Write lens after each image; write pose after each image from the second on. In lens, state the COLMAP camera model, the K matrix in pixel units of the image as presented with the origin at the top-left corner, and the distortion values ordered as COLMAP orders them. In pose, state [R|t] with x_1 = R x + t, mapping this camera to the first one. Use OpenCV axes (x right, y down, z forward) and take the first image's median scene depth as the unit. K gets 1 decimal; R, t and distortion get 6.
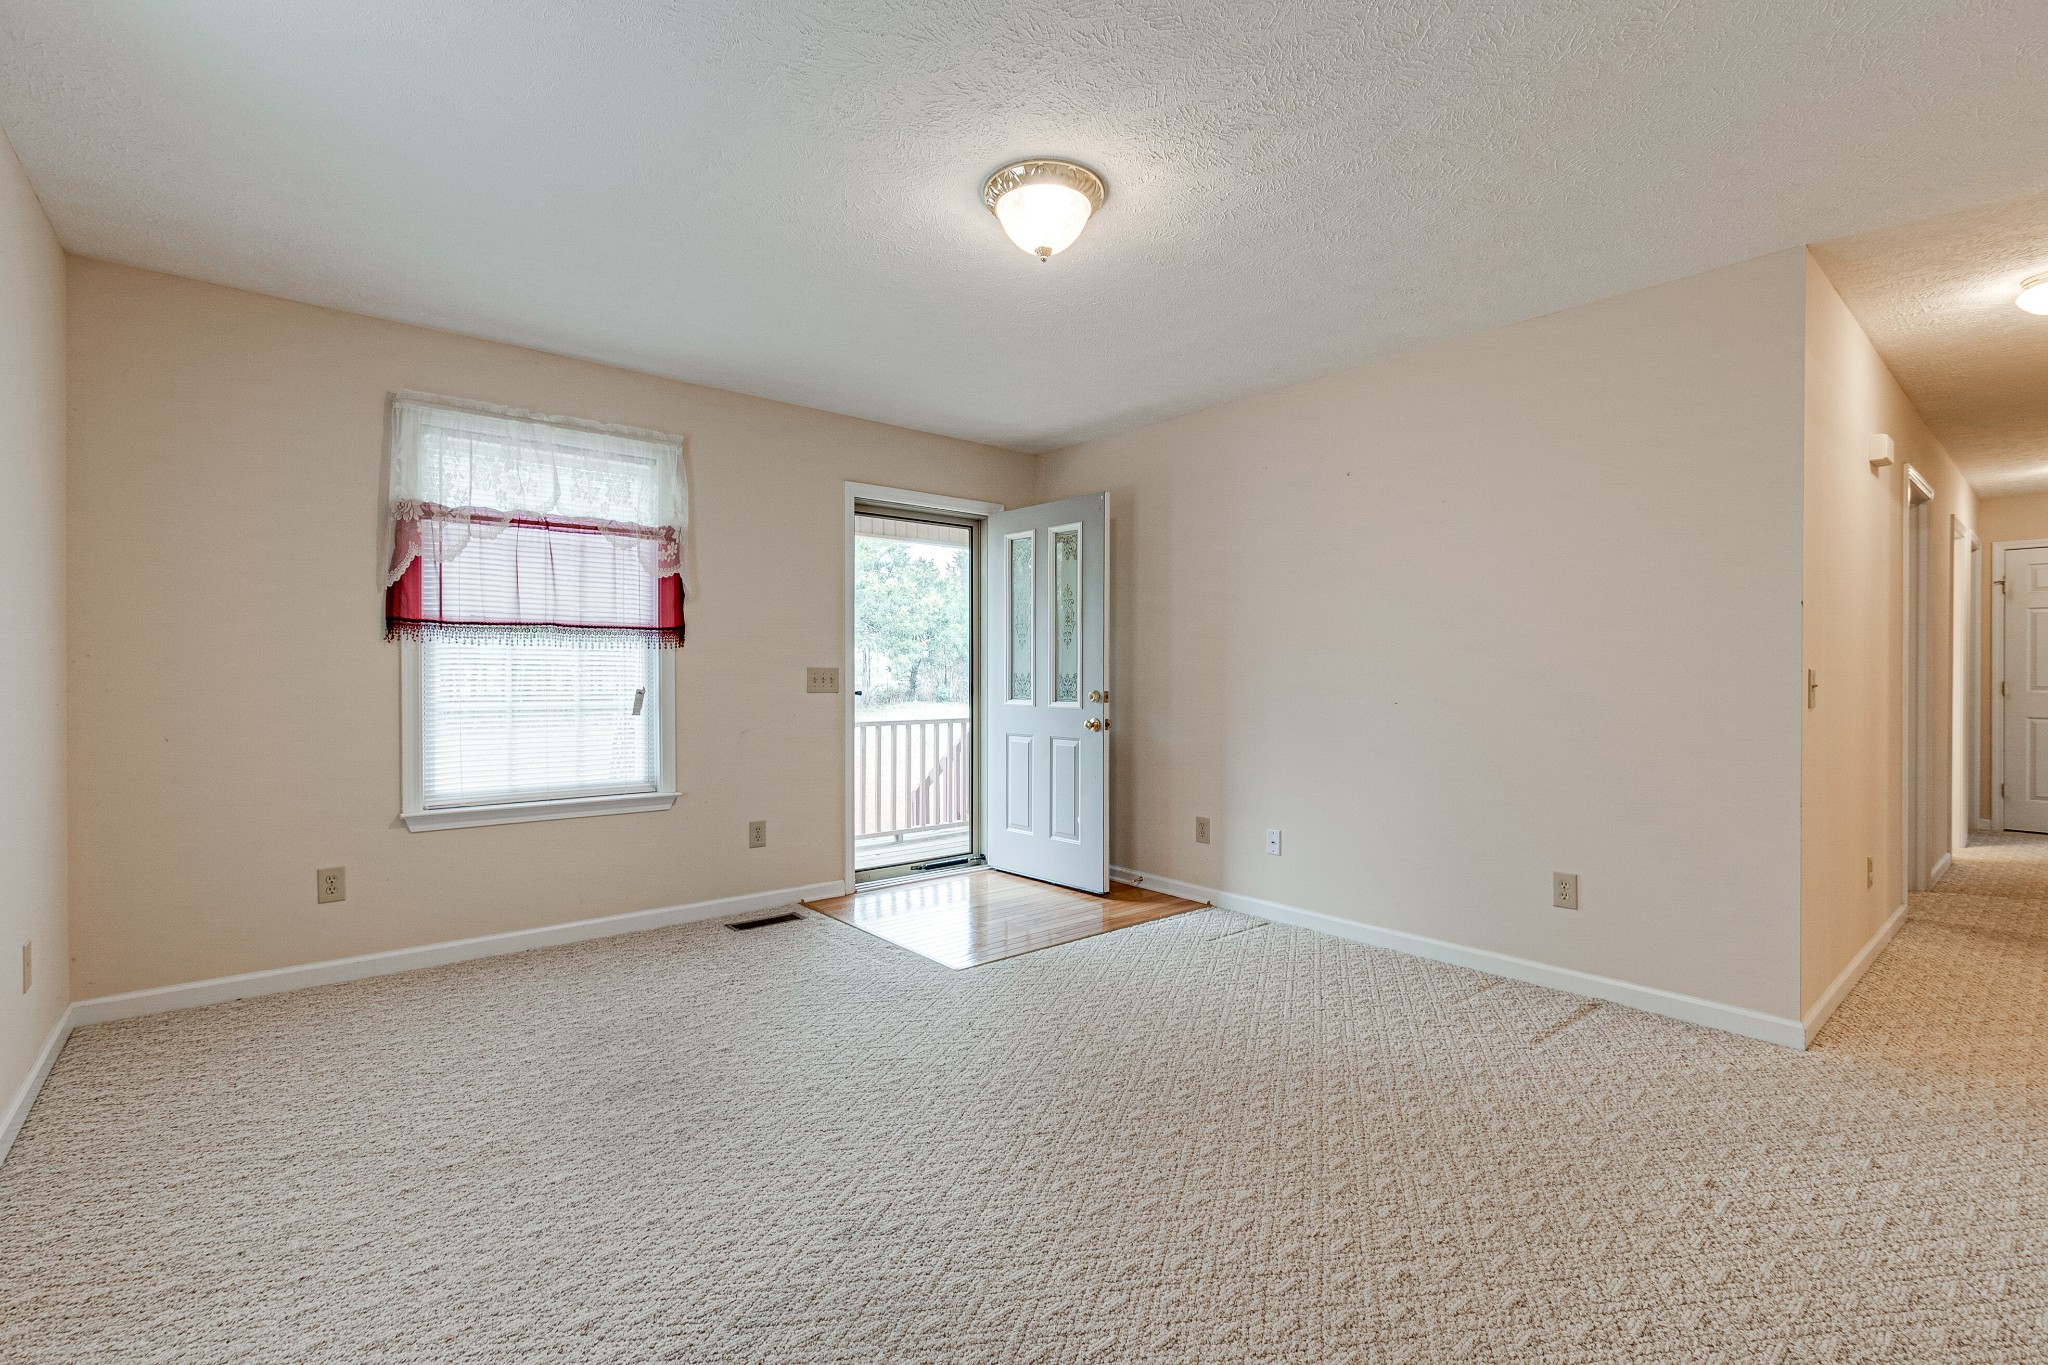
lens RADIAL K [[913.9, 0, 1027.9], [0, 913.9, 677.7], [0, 0, 1]] dist [-0.000486, -0.000252]
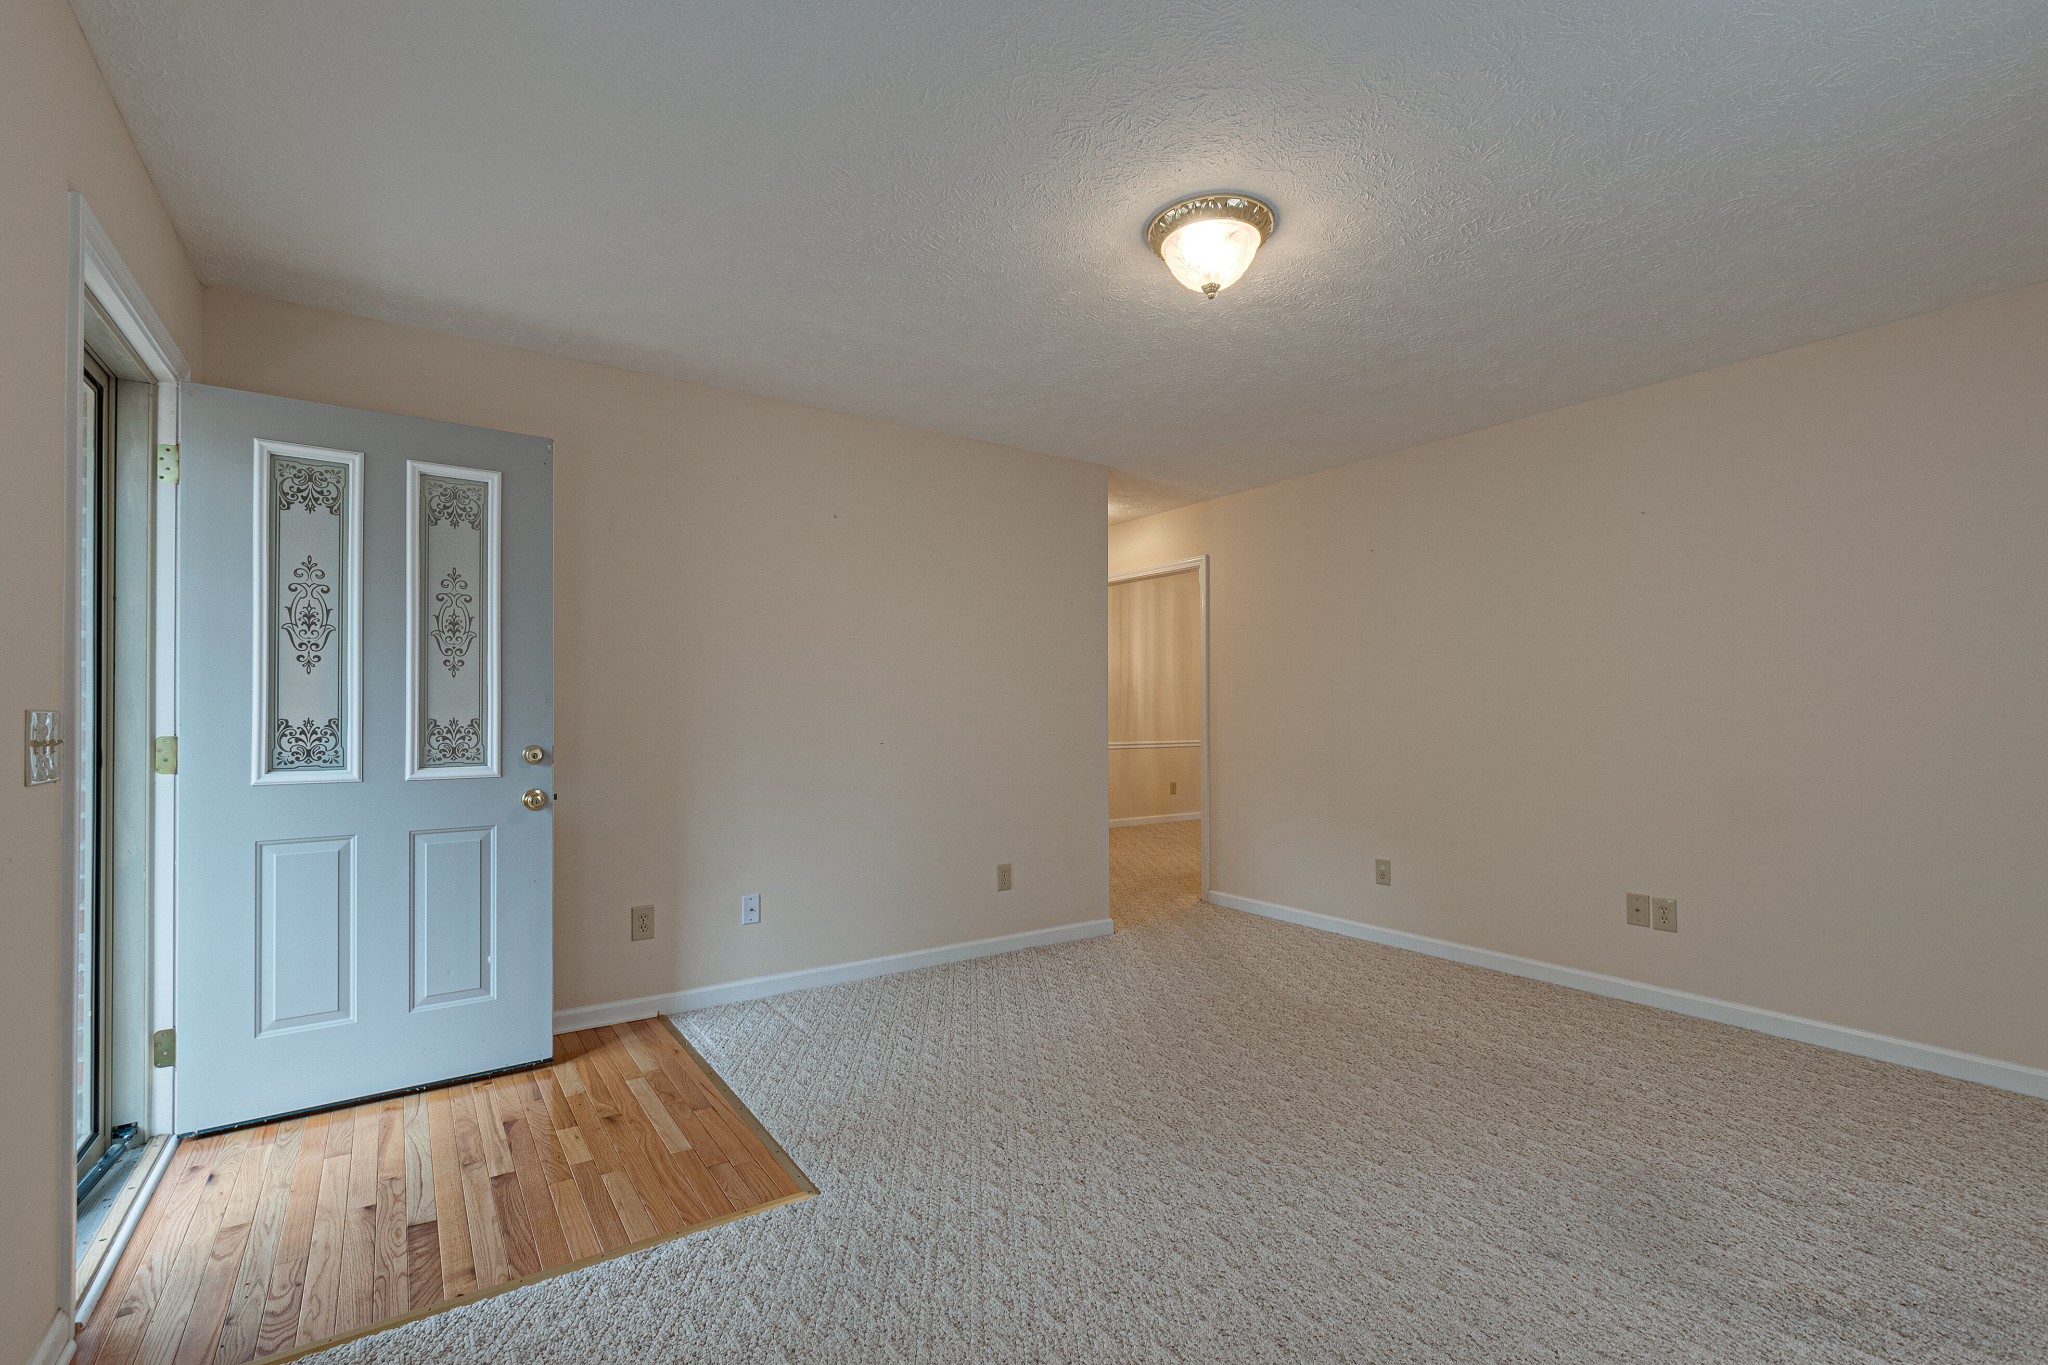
lens RADIAL K [[902.8, 0, 1019.6], [0, 902.8, 707.2], [0, 0, 1]] dist [-0.000123, -0.000089]
pose [[0.101141, 0.000111, 0.994872, -0.618783], [0.004679, 0.999989, -0.000588, -0.013473], [-0.994861, 0.004714, 0.101140, 0.716518]]
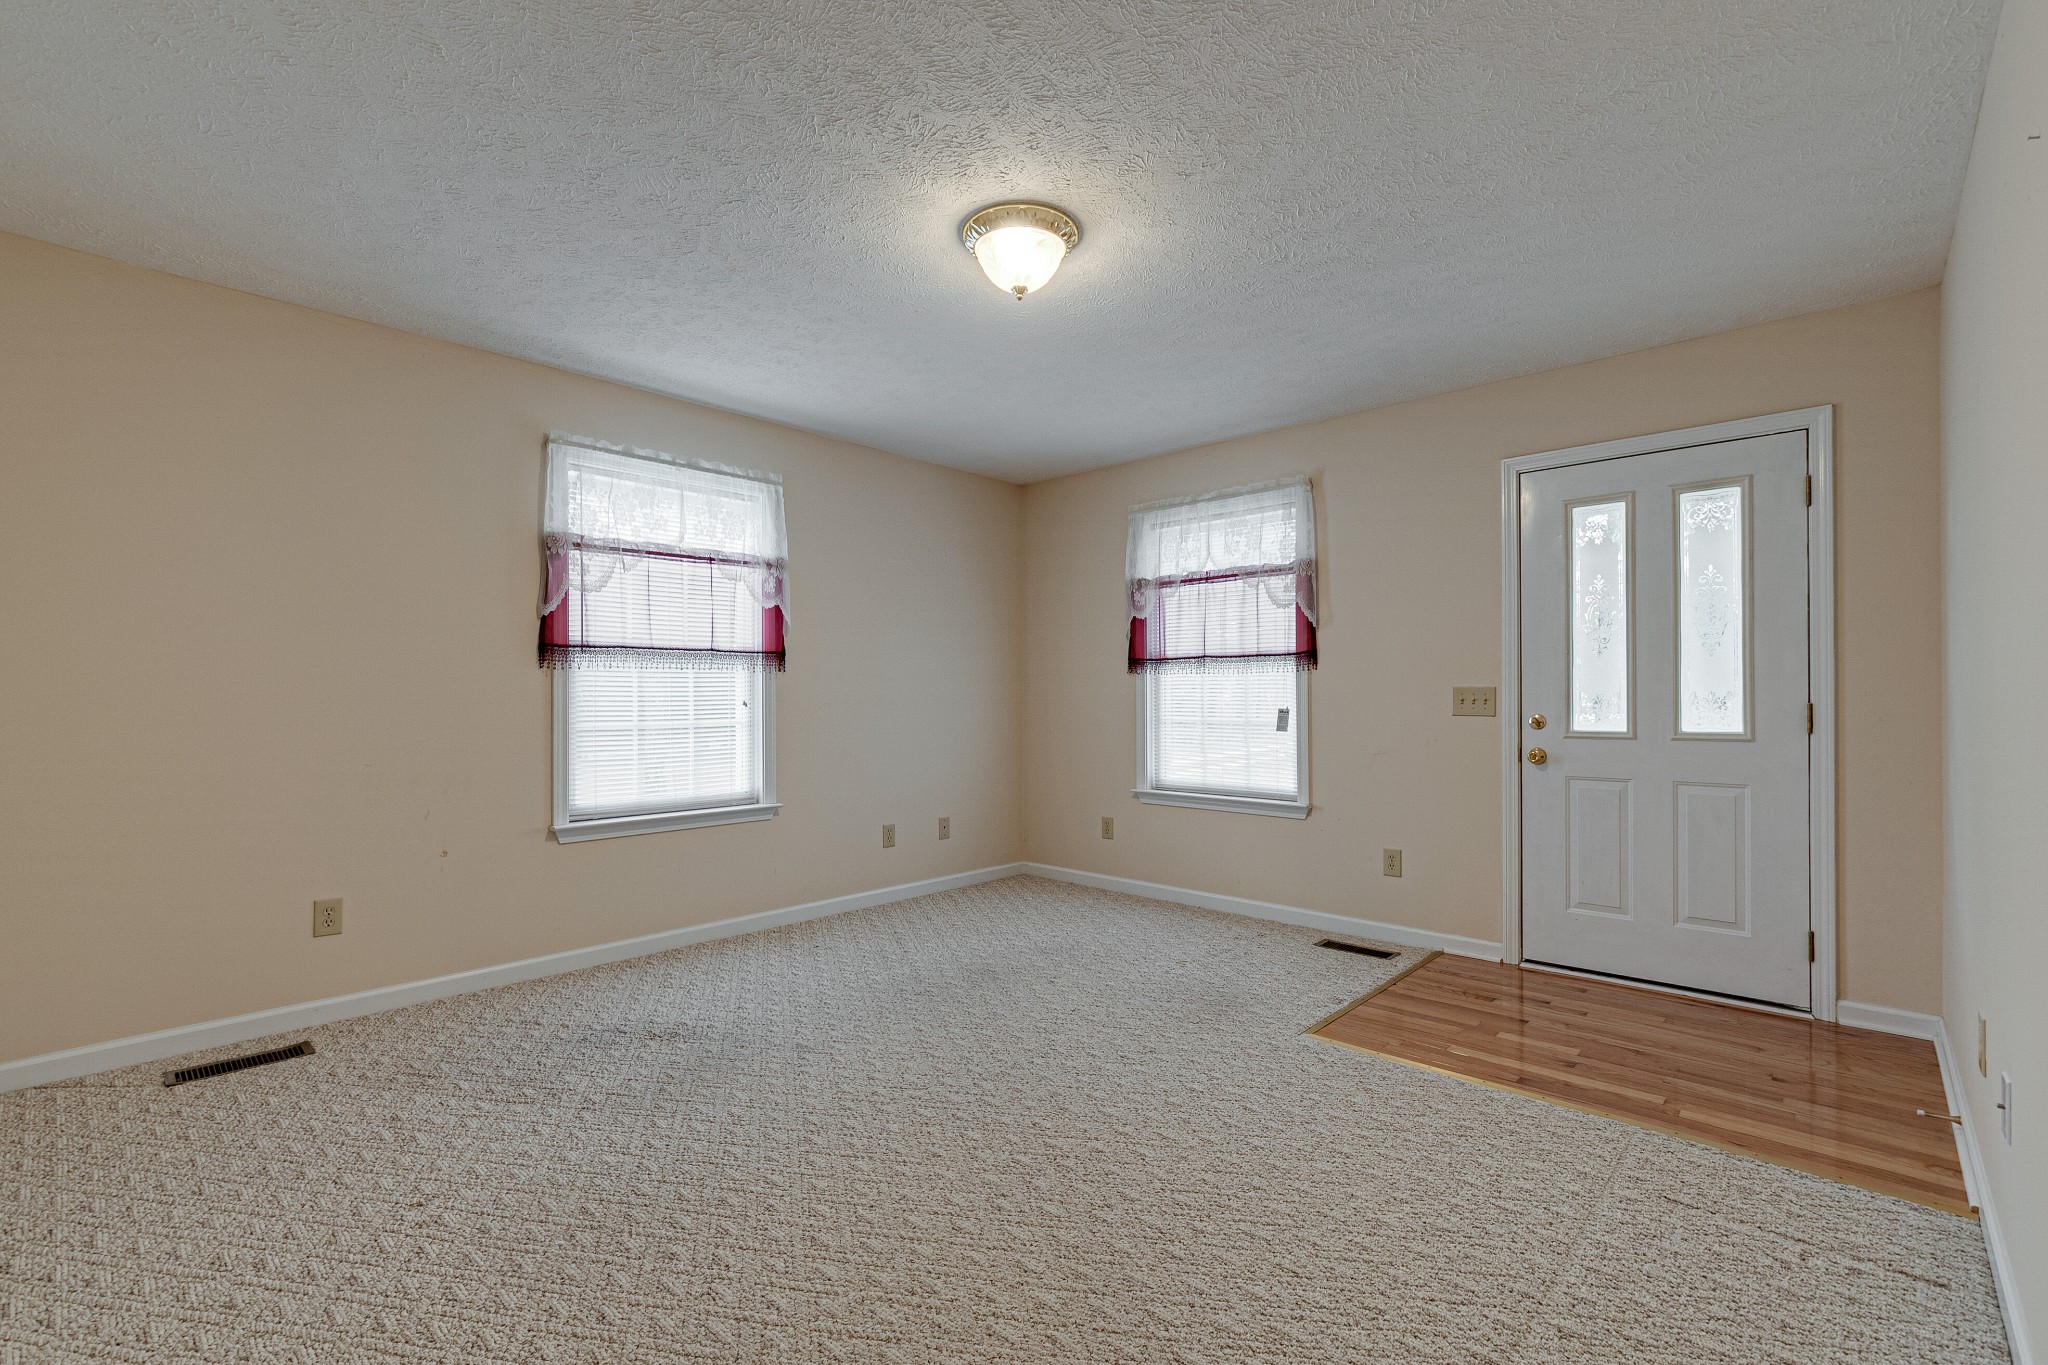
lens RADIAL K [[897.5, 0, 1015.9], [0, 897.5, 692.7], [0, 0, 1]] dist [0.000595, 0.000077]
pose [[0.118216, -0.004746, -0.992977, 0.669228], [-0.003063, 0.999982, -0.005144, -0.000457], [0.992983, 0.003649, 0.118199, 0.565434]]
